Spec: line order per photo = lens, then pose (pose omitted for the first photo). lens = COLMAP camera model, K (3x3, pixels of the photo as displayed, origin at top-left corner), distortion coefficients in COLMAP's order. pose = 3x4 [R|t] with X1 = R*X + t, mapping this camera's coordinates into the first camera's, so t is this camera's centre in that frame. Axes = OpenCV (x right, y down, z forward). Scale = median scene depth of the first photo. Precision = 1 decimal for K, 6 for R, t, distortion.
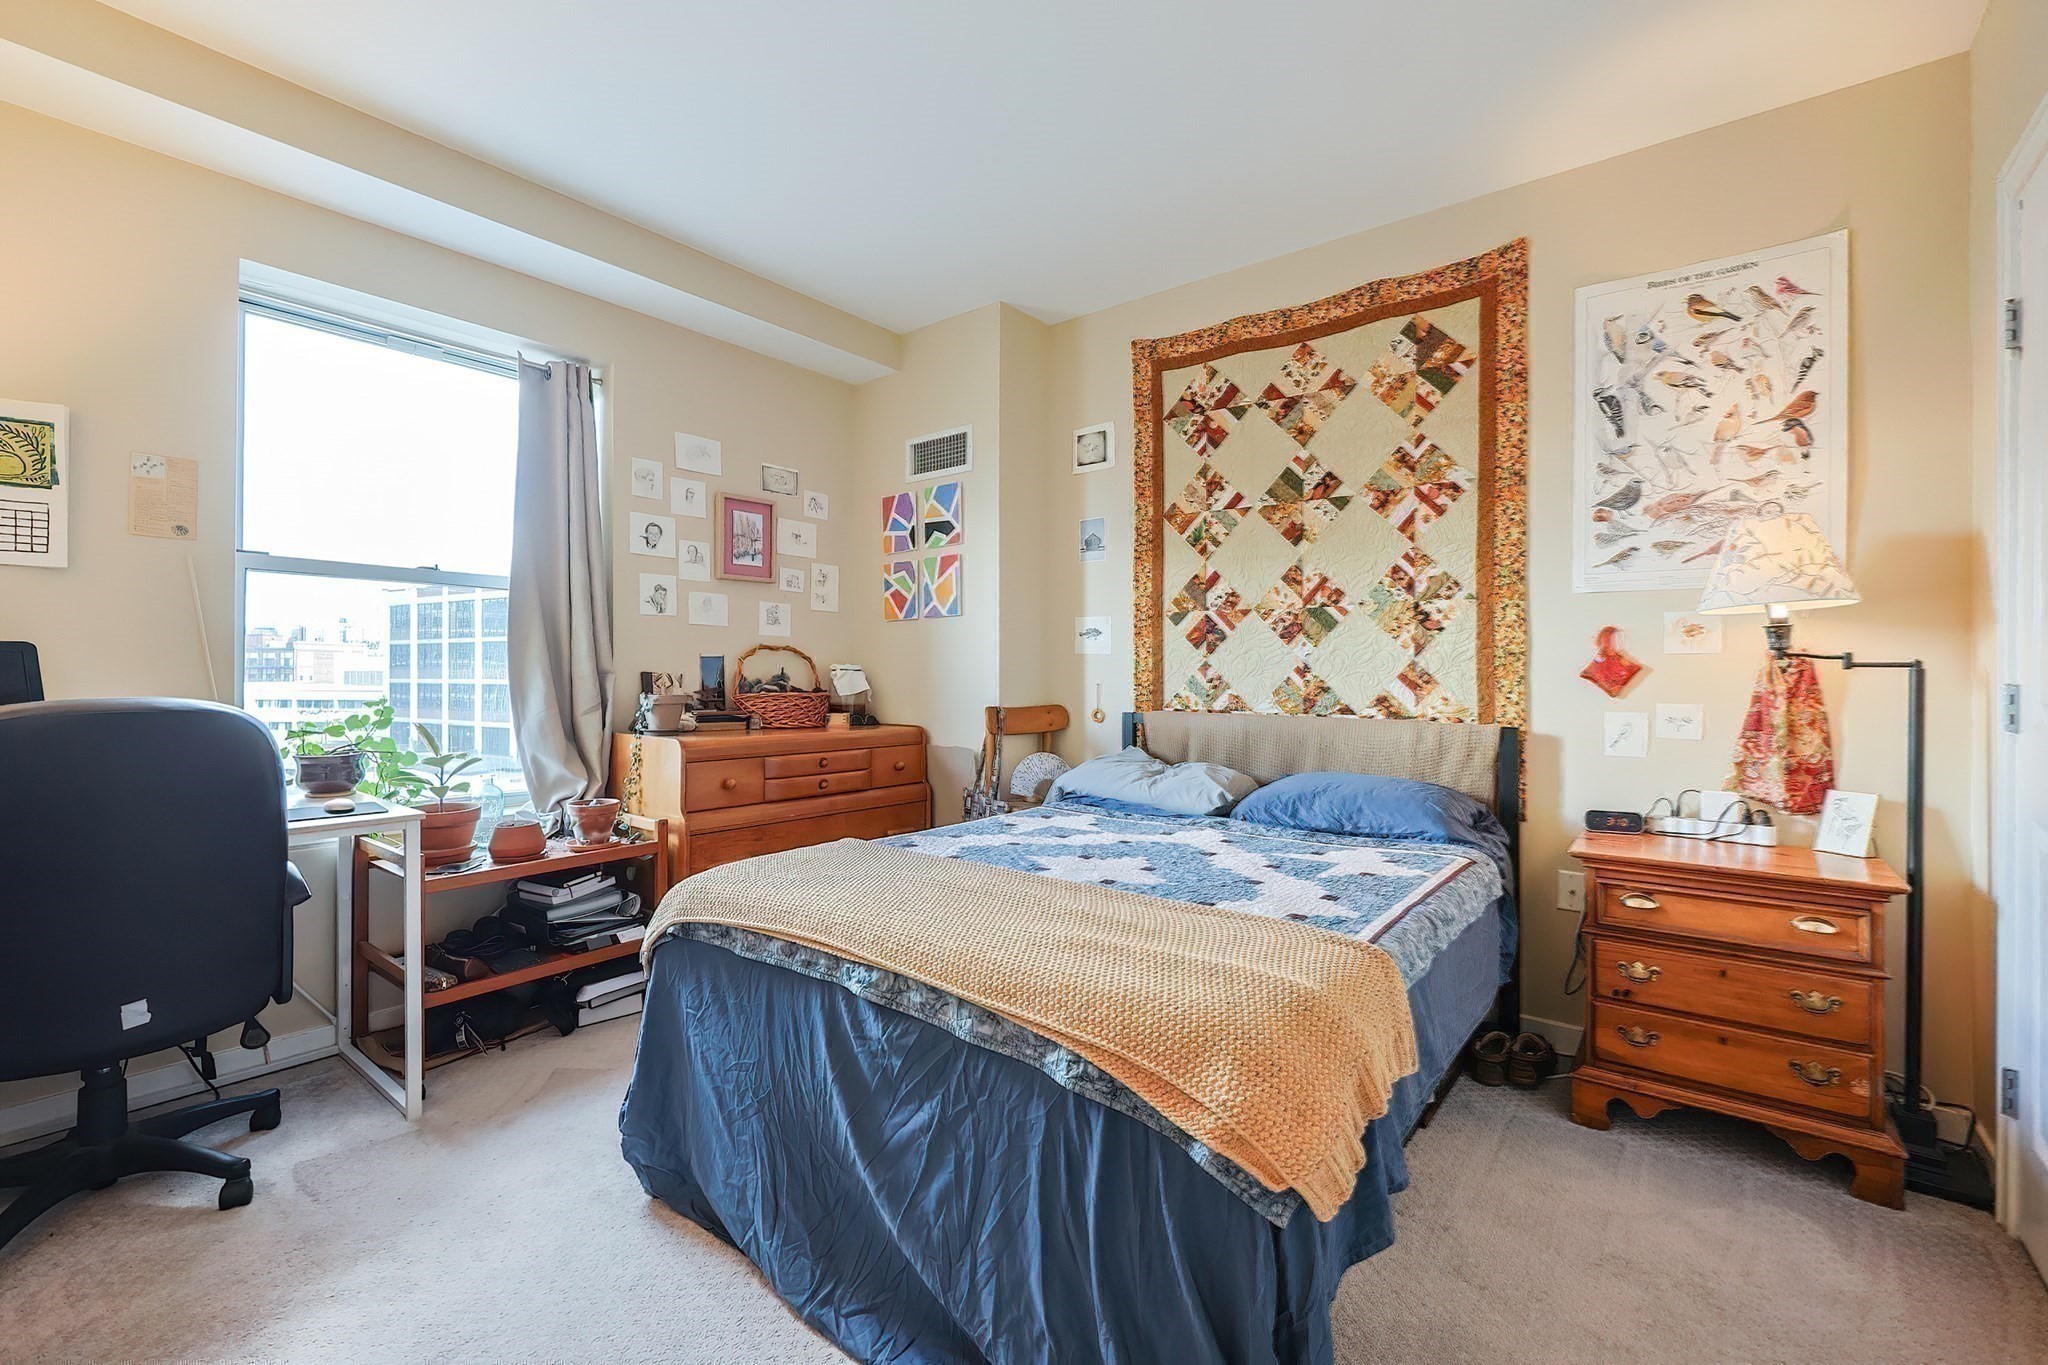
lens RADIAL K [[874.3, 0, 1034.6], [0, 874.3, 678.1], [0, 0, 1]] dist [-0.000356, -0.000243]
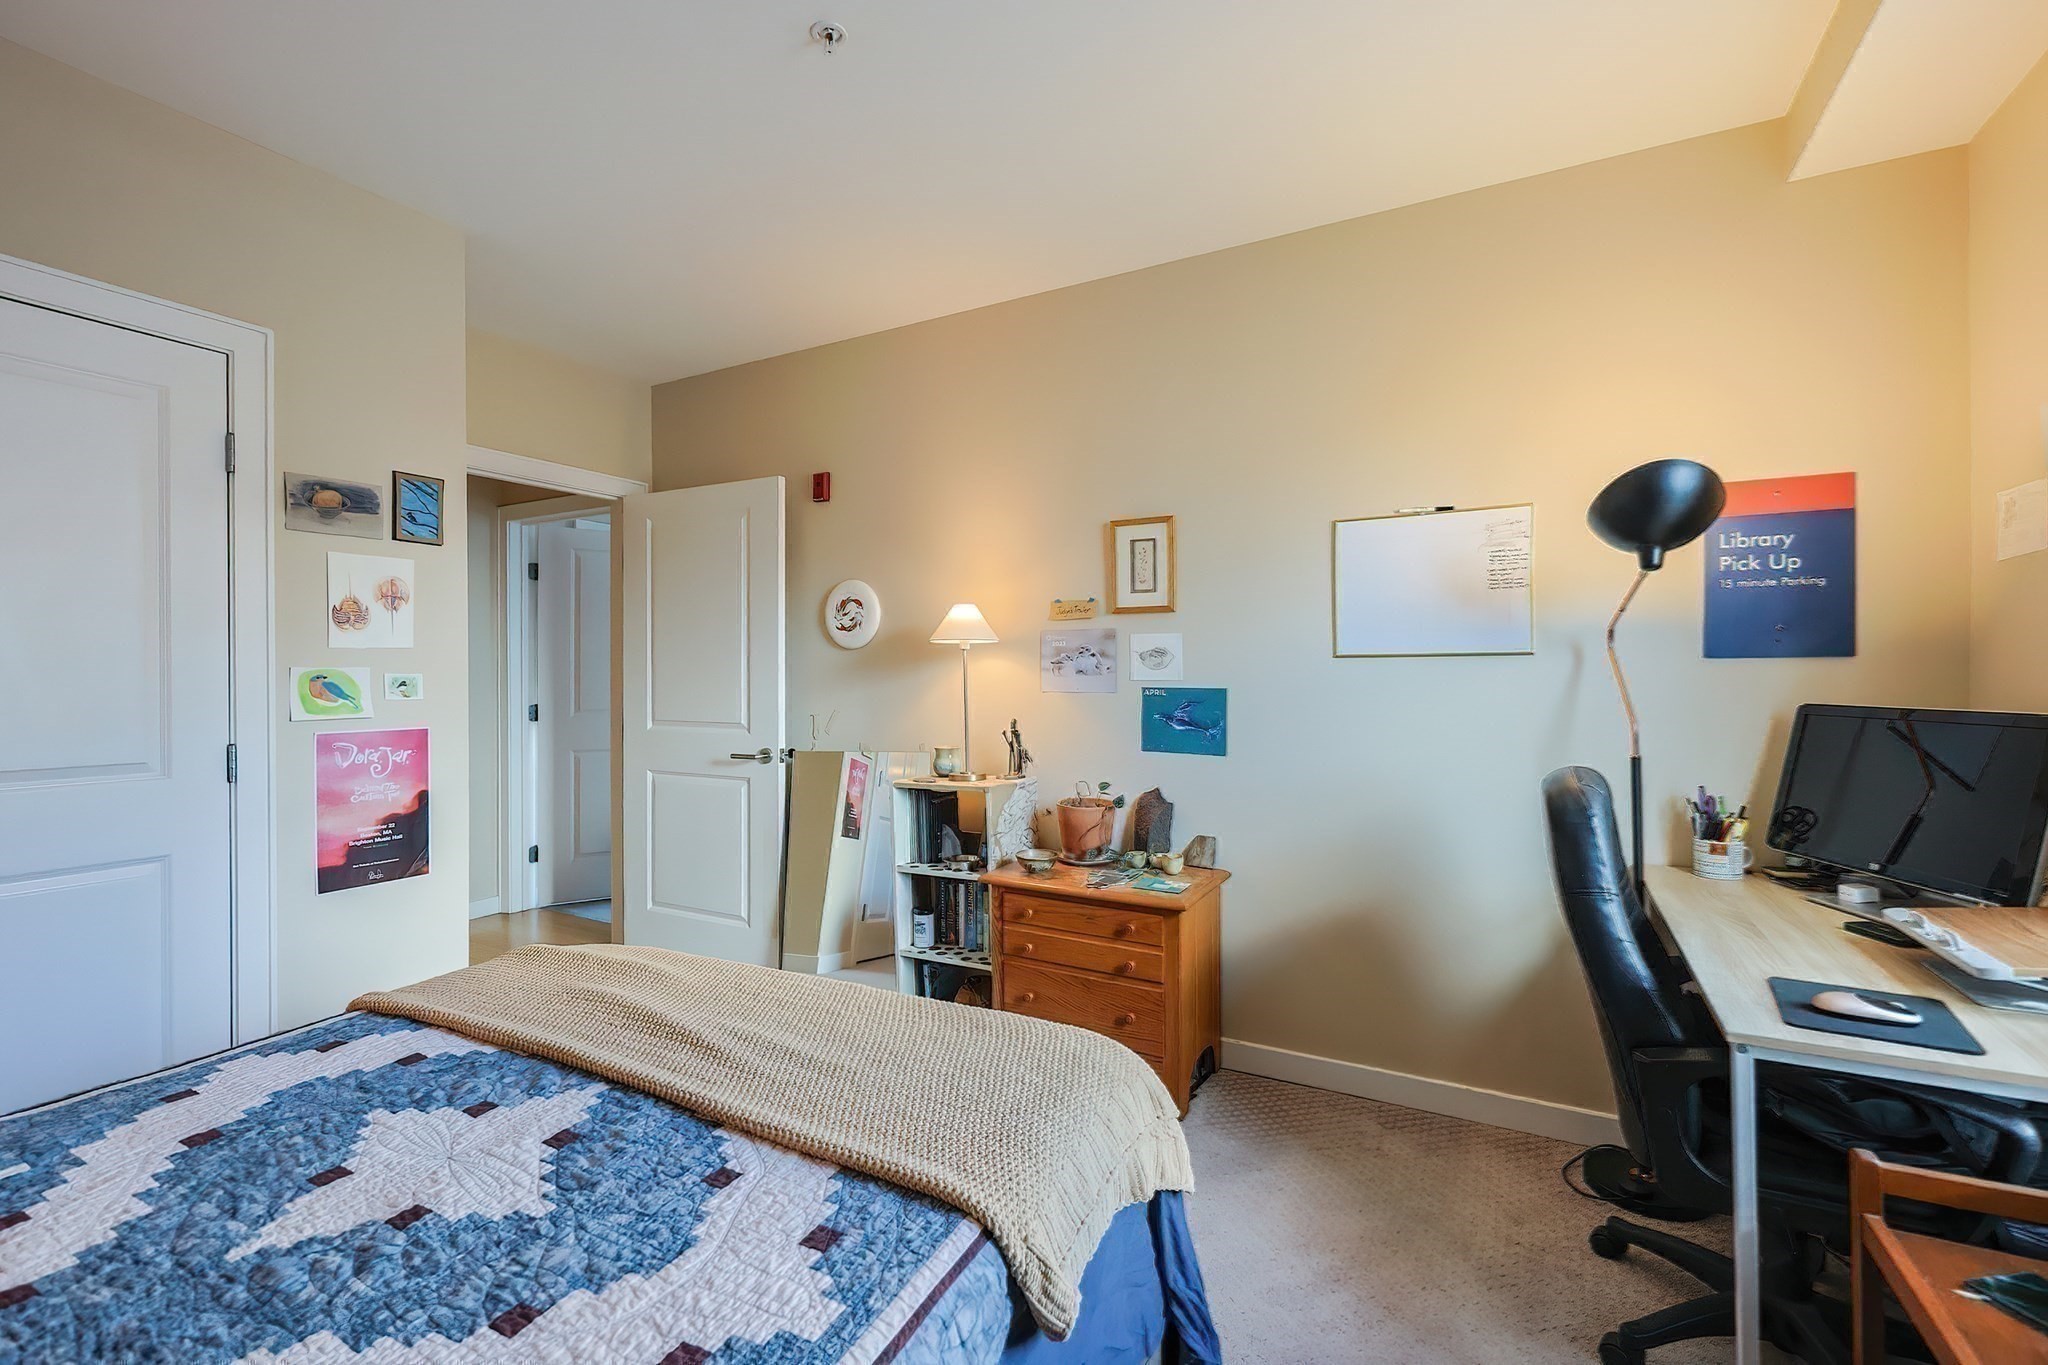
lens RADIAL K [[874.3, 0, 1034.6], [0, 874.3, 678.1], [0, 0, 1]] dist [-0.000356, -0.000243]
pose [[-0.987503, 0.001567, -0.157589, -0.185679], [0.000308, 0.999968, 0.008015, -0.072526], [0.157597, 0.007867, -0.987472, 1.430414]]
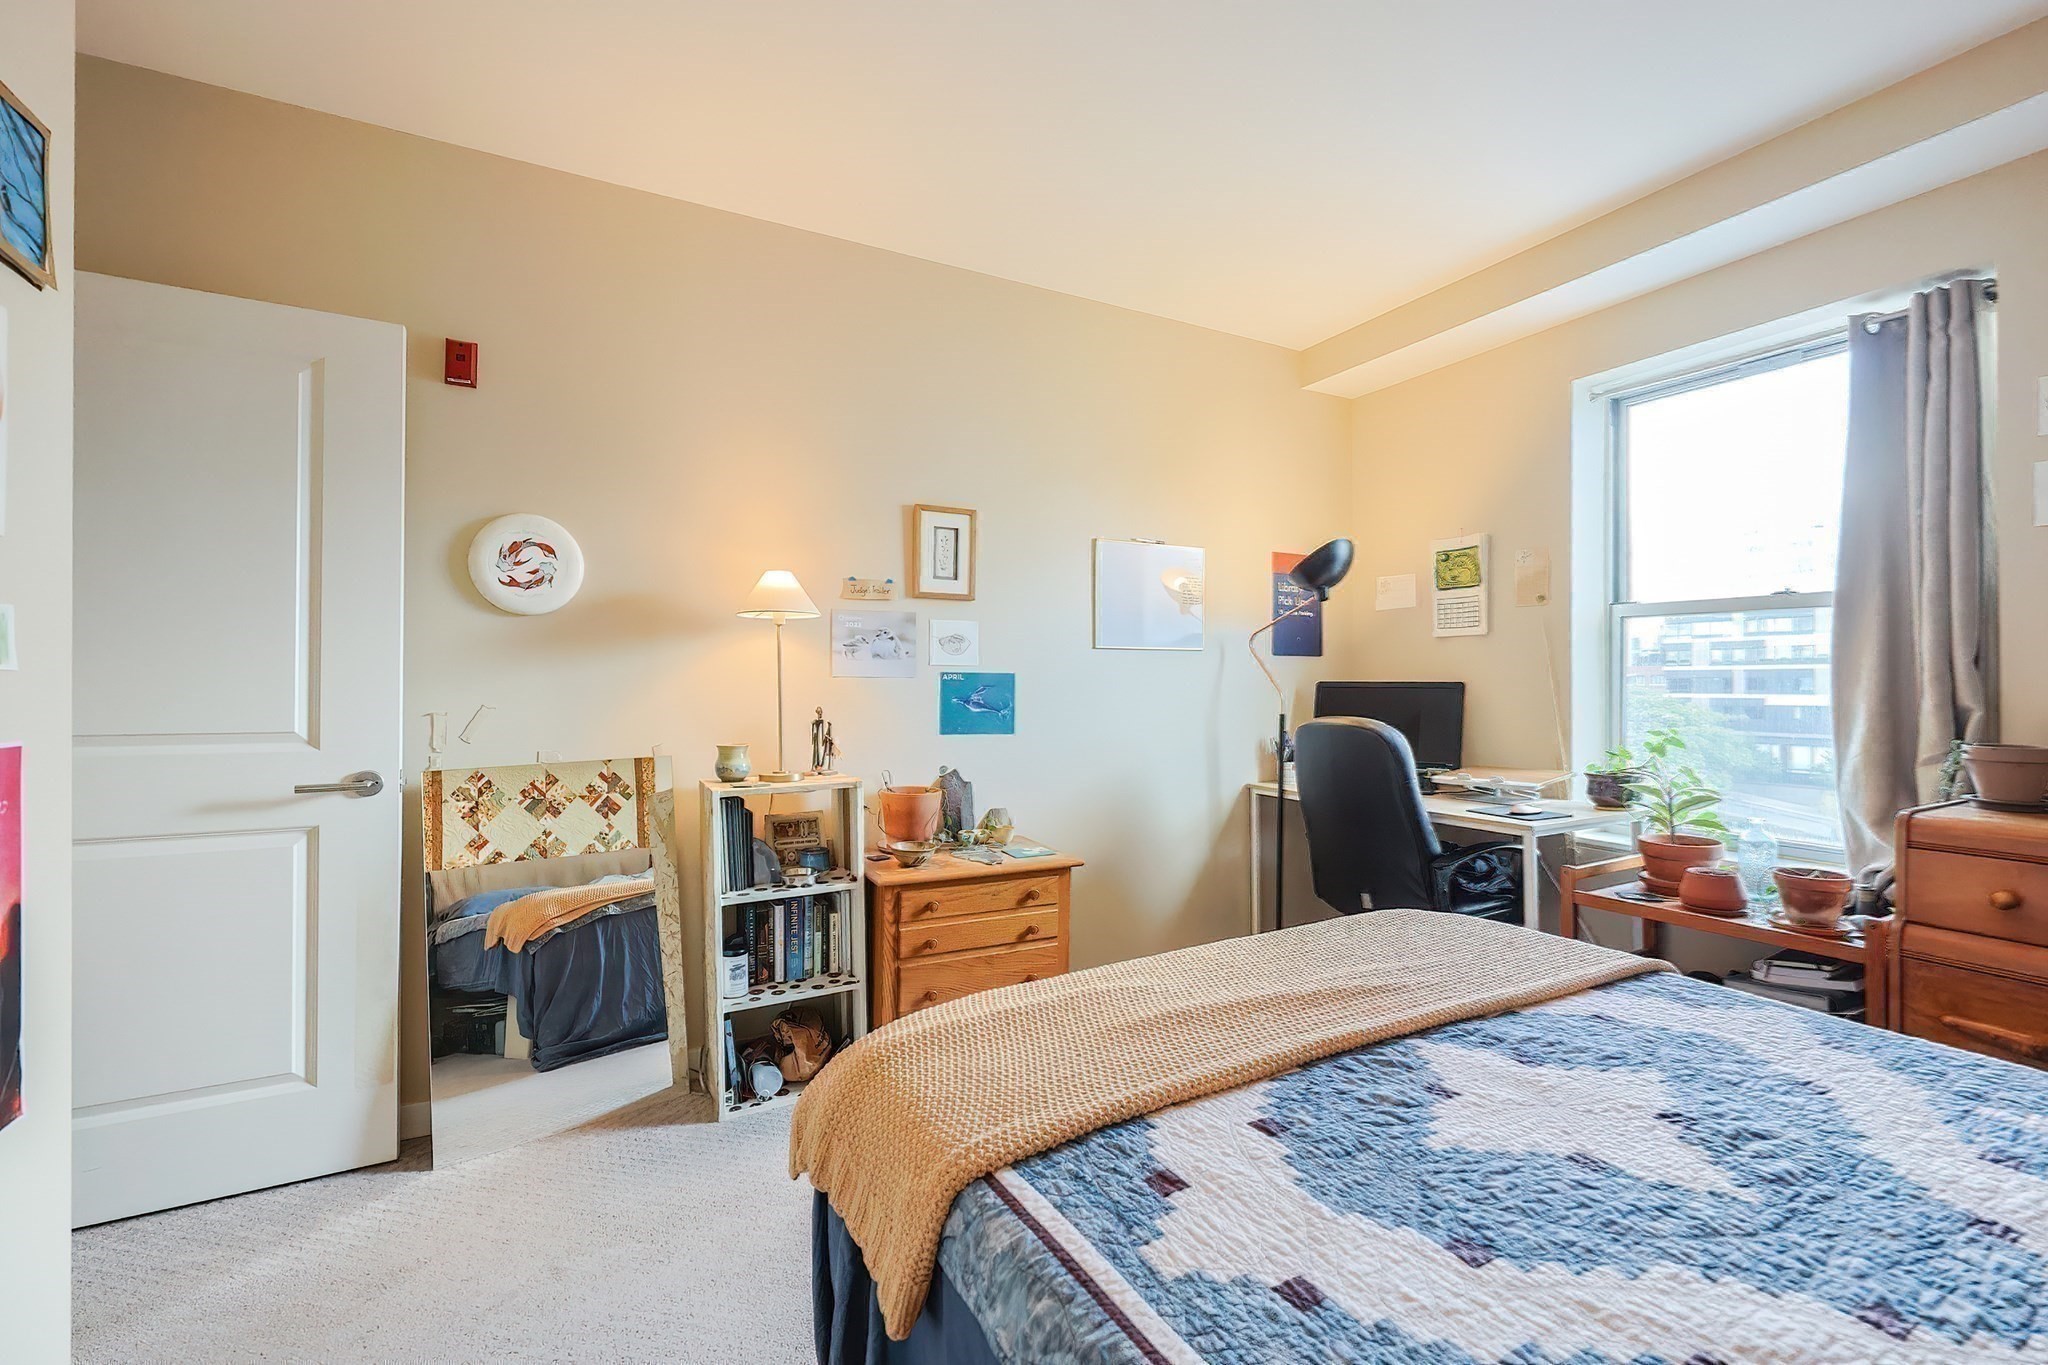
lens RADIAL K [[874.3, 0, 1034.6], [0, 874.3, 678.1], [0, 0, 1]] dist [-0.000356, -0.000243]
pose [[-0.408705, -0.007291, -0.912637, 0.613904], [-0.004900, 0.999971, -0.005795, -0.031744], [0.912653, 0.002103, -0.408729, 0.836677]]
